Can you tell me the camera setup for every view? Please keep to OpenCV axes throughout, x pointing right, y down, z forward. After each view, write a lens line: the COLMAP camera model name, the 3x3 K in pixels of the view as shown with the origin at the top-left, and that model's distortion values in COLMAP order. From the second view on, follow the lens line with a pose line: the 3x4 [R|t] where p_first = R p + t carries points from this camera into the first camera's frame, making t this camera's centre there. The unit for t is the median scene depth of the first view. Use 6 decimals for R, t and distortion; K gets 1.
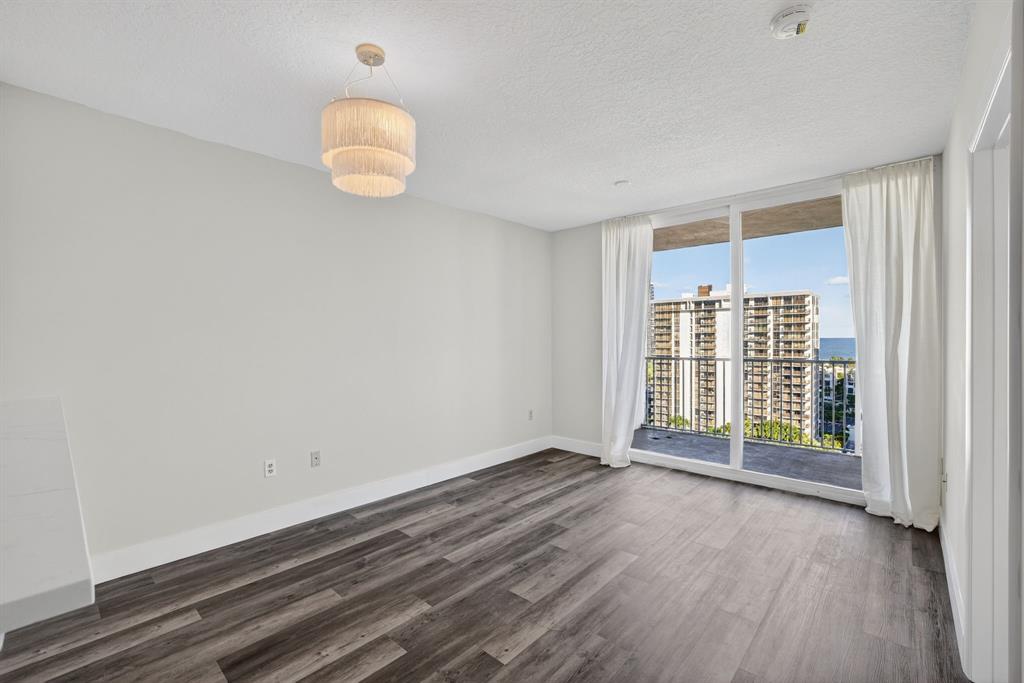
lens RADIAL K [[440.4, 0, 511.7], [0, 440.4, 342.8], [0, 0, 1]] dist [-0.040412, 0.013873]
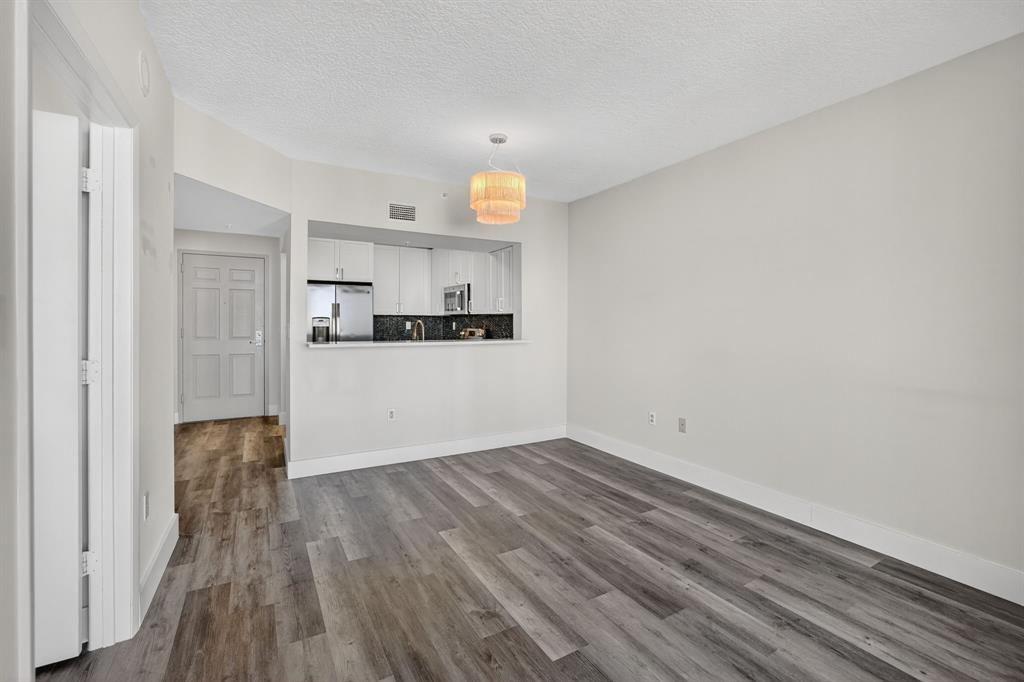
lens RADIAL K [[440.4, 0, 515.8], [0, 440.4, 328.5], [0, 0, 1]] dist [-0.040412, 0.013873]
pose [[-0.295435, 0.012622, -0.955280, 0.589704], [-0.012112, 0.999783, 0.016956, 0.005924], [0.955286, 0.016579, -0.295218, 0.746031]]
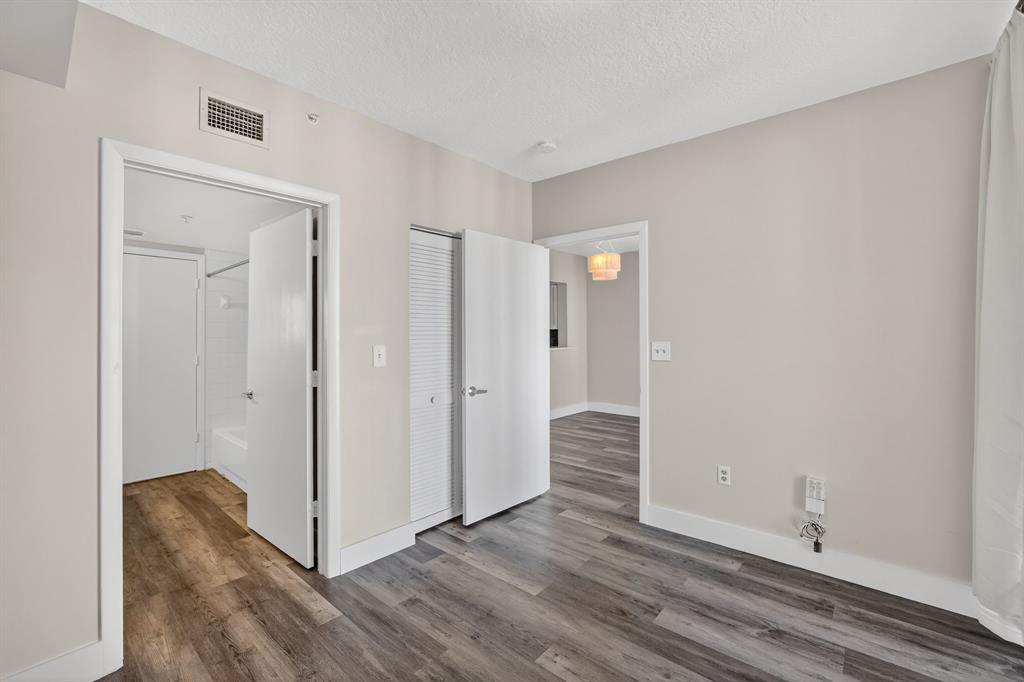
lens RADIAL K [[440.4, 0, 514.2], [0, 440.4, 332.0], [0, 0, 1]] dist [-0.040412, 0.013873]
pose [[0.027032, -0.000434, -0.999634, 1.227229], [-0.005941, 0.999982, -0.000595, -0.002677], [0.999617, 0.005955, 0.027028, 0.152730]]
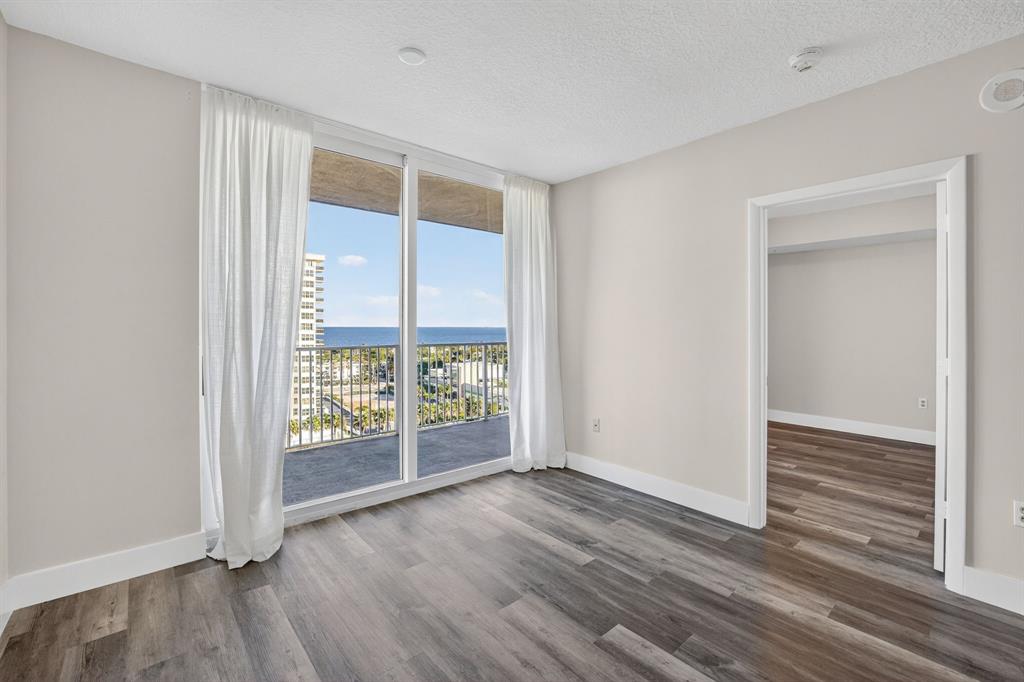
lens RADIAL K [[440.4, 0, 512.3], [0, 440.4, 328.8], [0, 0, 1]] dist [-0.040412, 0.013873]
pose [[0.120361, 0.000700, 0.992730, -0.283849], [0.005843, 0.999982, -0.001413, 0.007181], [-0.992713, 0.005970, 0.120354, 0.720620]]
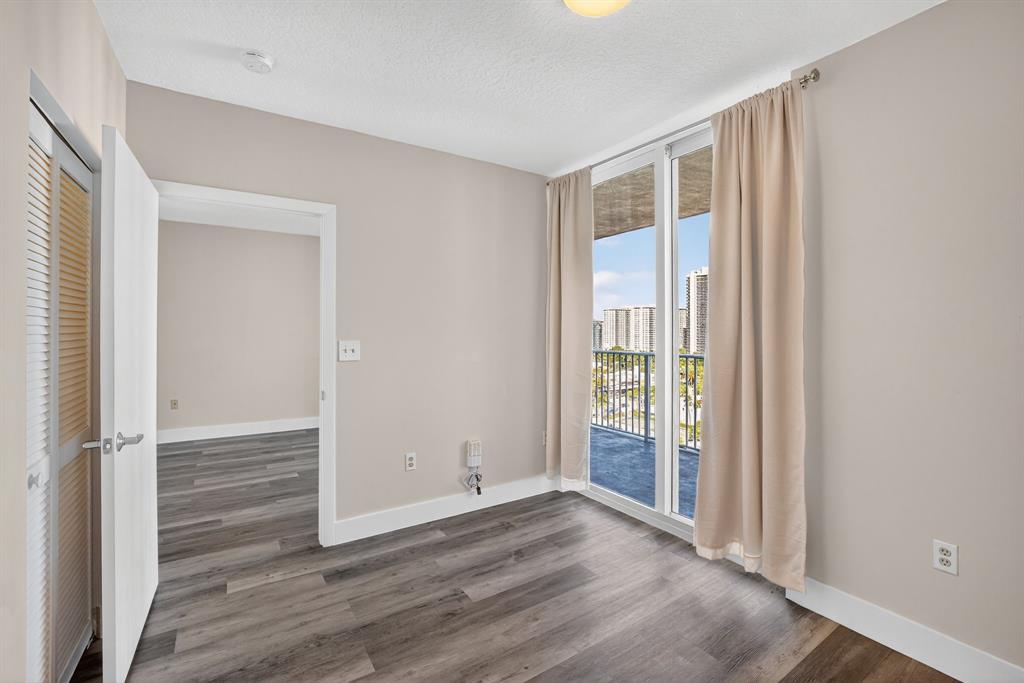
lens RADIAL K [[440.4, 0, 508.9], [0, 440.4, 332.4], [0, 0, 1]] dist [-0.040412, 0.013873]
pose [[0.967442, 0.003252, -0.253074, 0.911689], [-0.004880, 0.999971, -0.005805, 0.001588], [0.253047, 0.006851, 0.967430, -0.177977]]
